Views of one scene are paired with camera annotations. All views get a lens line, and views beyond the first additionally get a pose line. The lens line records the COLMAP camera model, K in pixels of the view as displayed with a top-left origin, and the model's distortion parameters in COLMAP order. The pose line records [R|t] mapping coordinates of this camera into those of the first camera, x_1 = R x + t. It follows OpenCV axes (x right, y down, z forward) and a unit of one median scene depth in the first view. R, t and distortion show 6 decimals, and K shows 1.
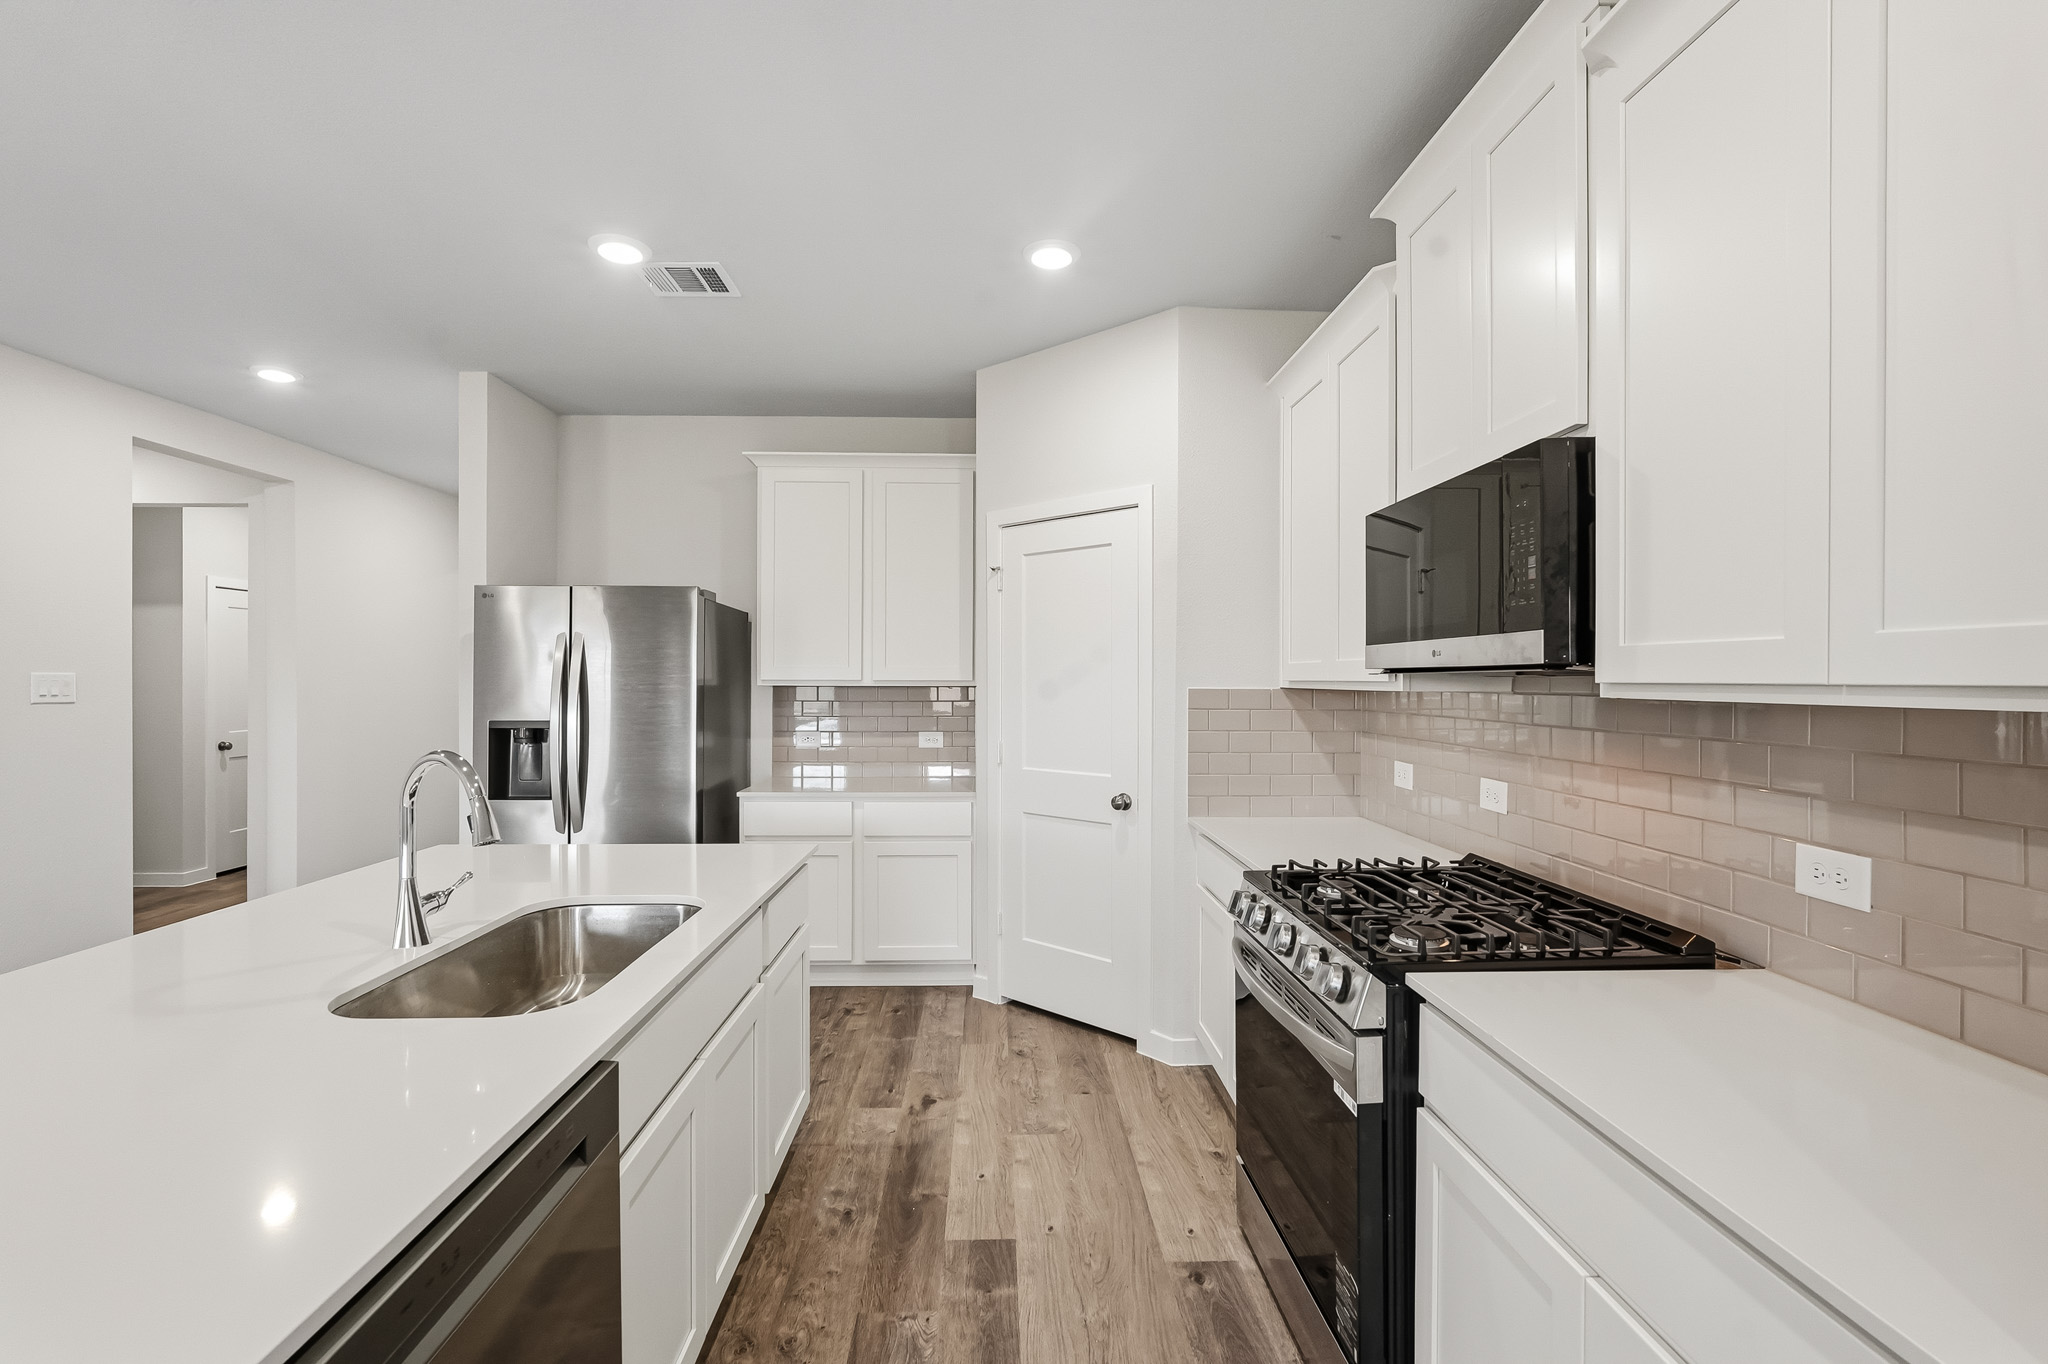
lens RADIAL K [[911.4, 0, 1022.3], [0, 911.4, 673.9], [0, 0, 1]] dist [-0.014905, 0.003570]
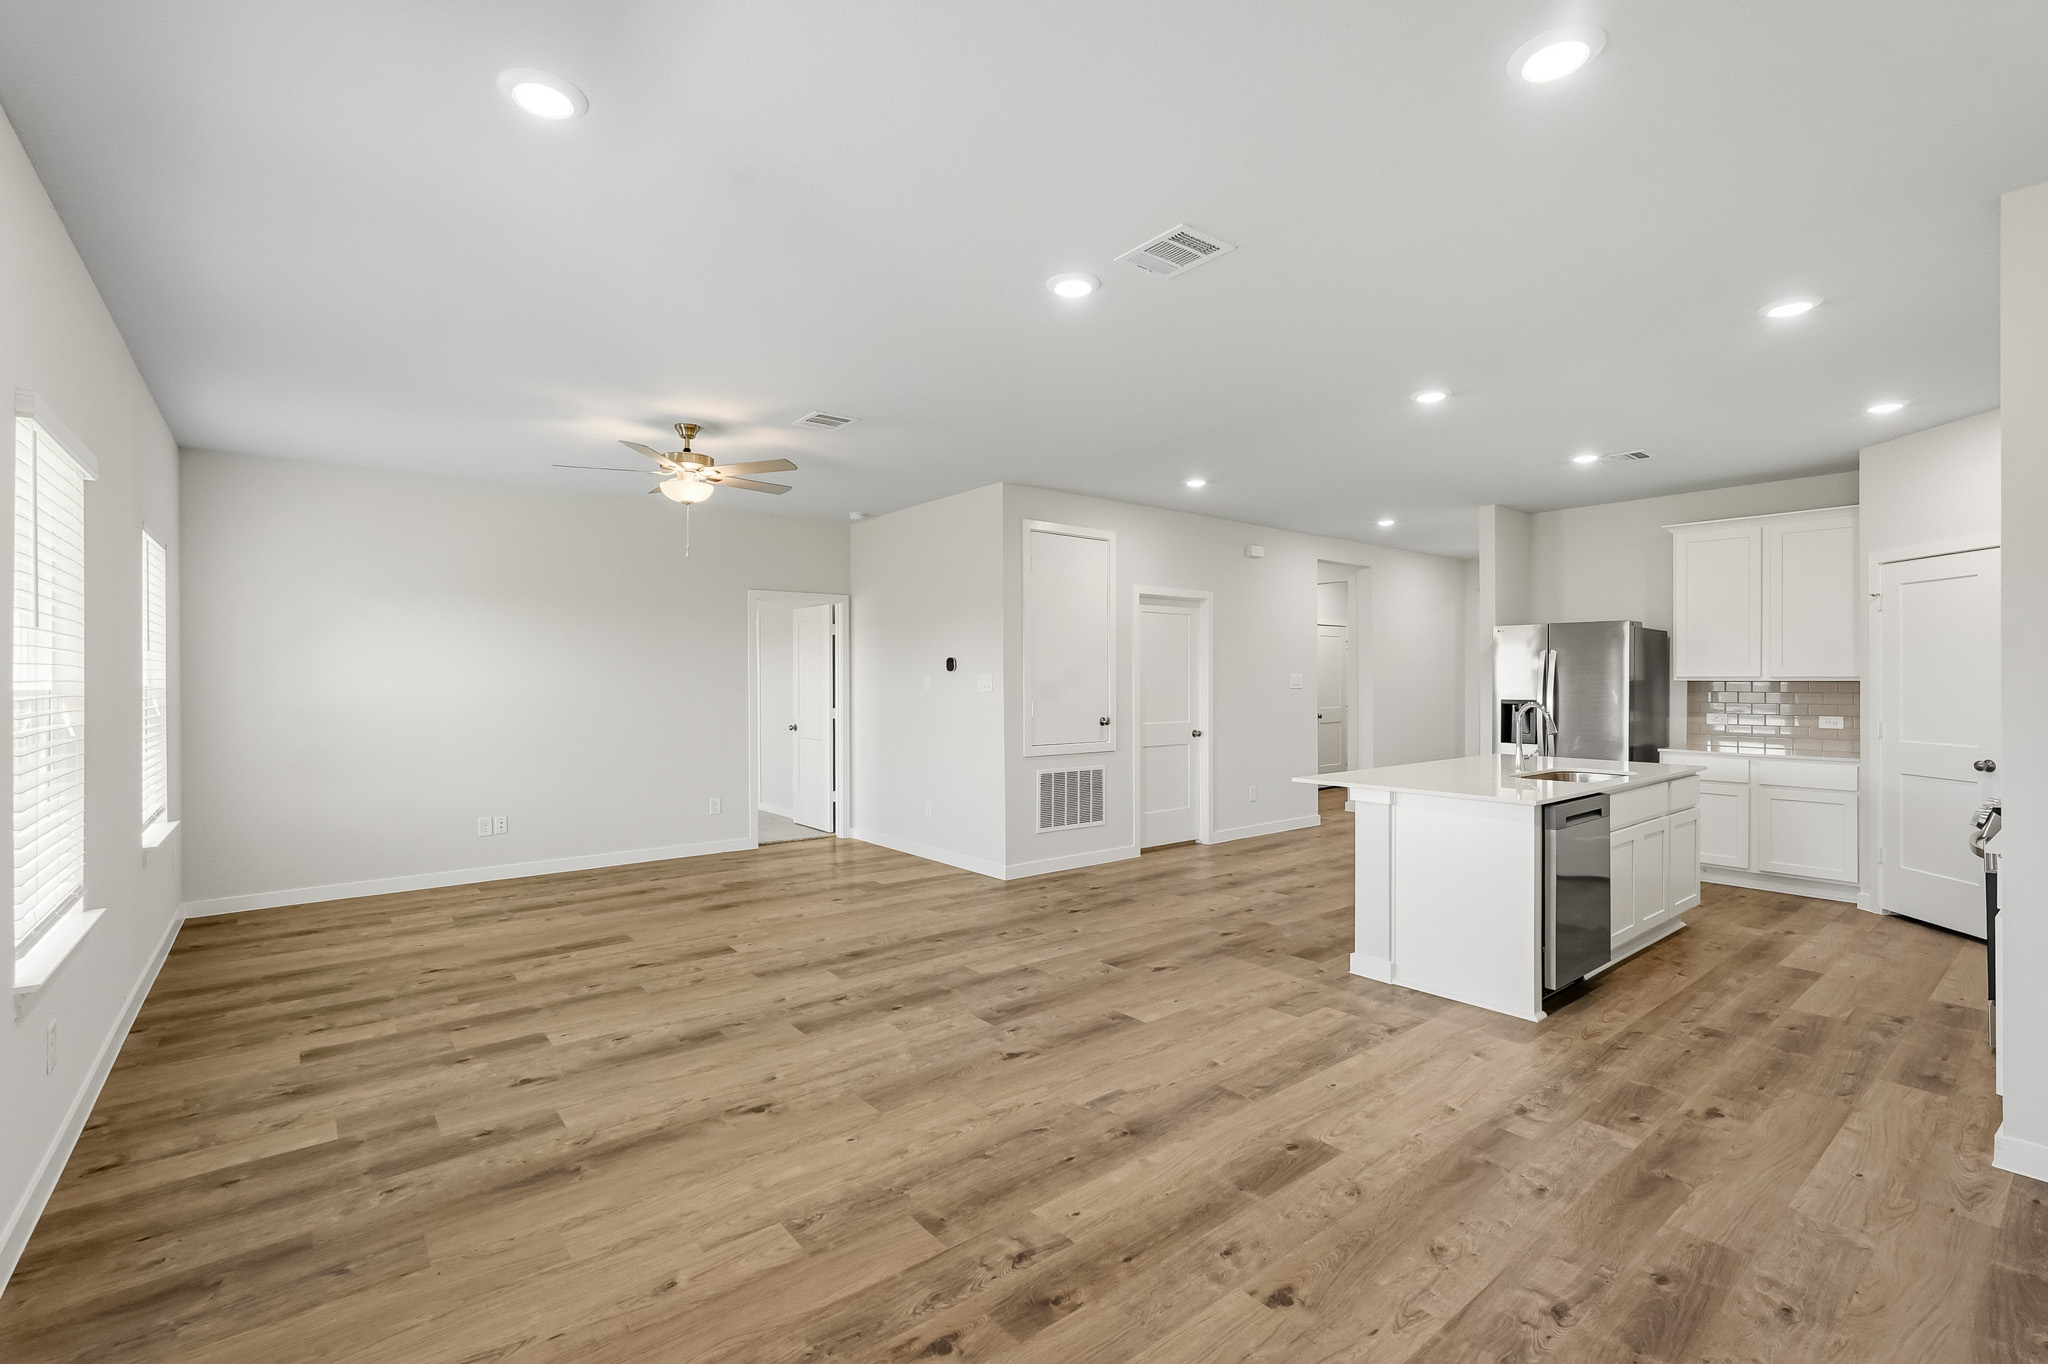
lens RADIAL K [[911.4, 0, 1018.2], [0, 911.4, 680.3], [0, 0, 1]] dist [-0.014905, 0.003570]
pose [[0.600084, 0.000159, -0.799937, 0.292575], [0.005240, 0.999978, 0.004129, 0.000840], [0.799920, -0.006670, 0.600070, -0.876847]]
